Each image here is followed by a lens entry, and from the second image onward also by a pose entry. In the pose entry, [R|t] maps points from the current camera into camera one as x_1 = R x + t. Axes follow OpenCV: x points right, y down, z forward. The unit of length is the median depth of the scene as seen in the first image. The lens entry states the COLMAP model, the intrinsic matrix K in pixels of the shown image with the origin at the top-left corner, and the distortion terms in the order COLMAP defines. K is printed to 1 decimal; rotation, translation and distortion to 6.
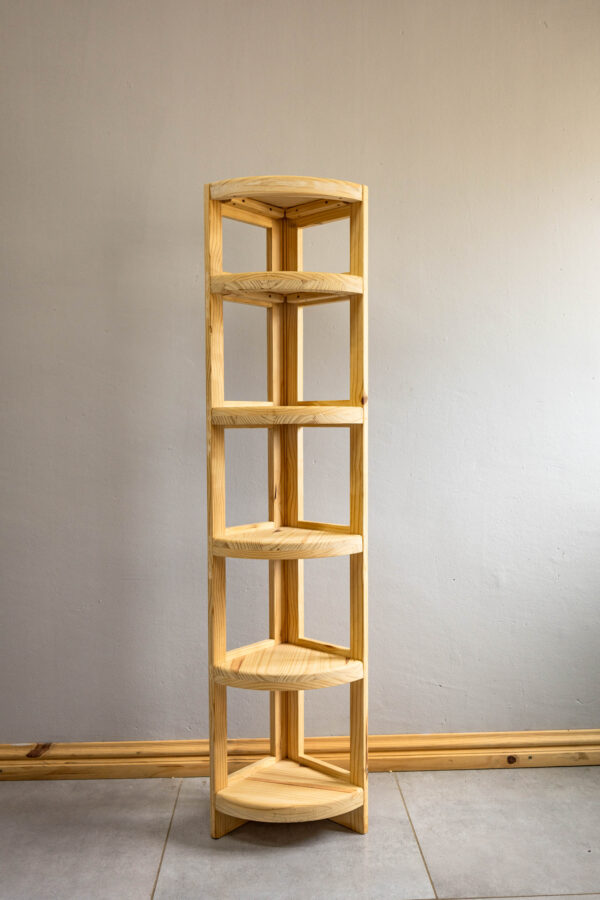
lens RADIAL K [[765.0, 0, 300.0], [0, 765.0, 450.0], [0, 0, 1]] dist [0.003970, -0.024372]
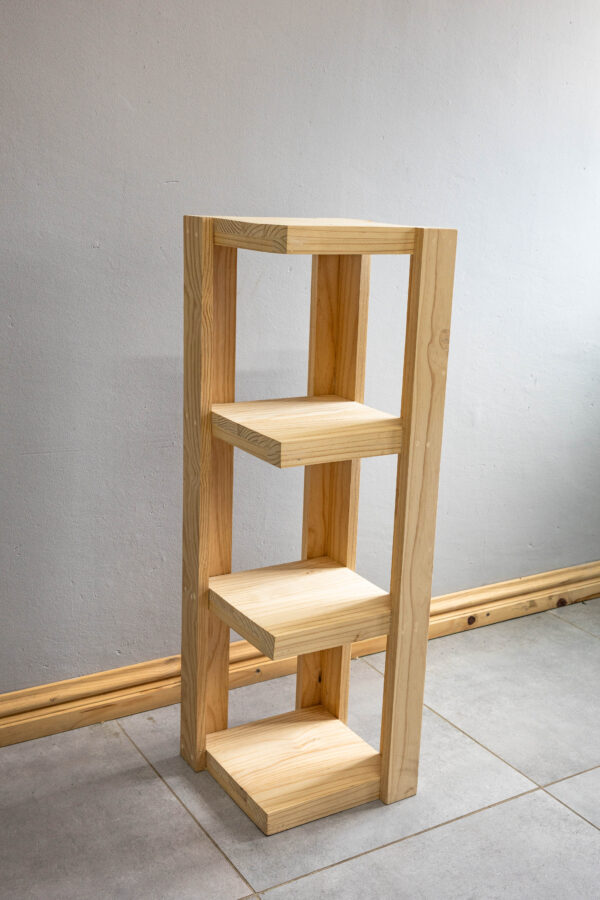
lens RADIAL K [[1012.6, 0, 300.0], [0, 1012.6, 450.0], [0, 0, 1]] dist [0.029012, -0.016648]
pose [[0.867406, -0.079649, 0.491186, -0.492738], [-0.032228, 0.976042, 0.215184, -0.025975], [-0.496557, -0.202482, 0.844057, 0.188099]]
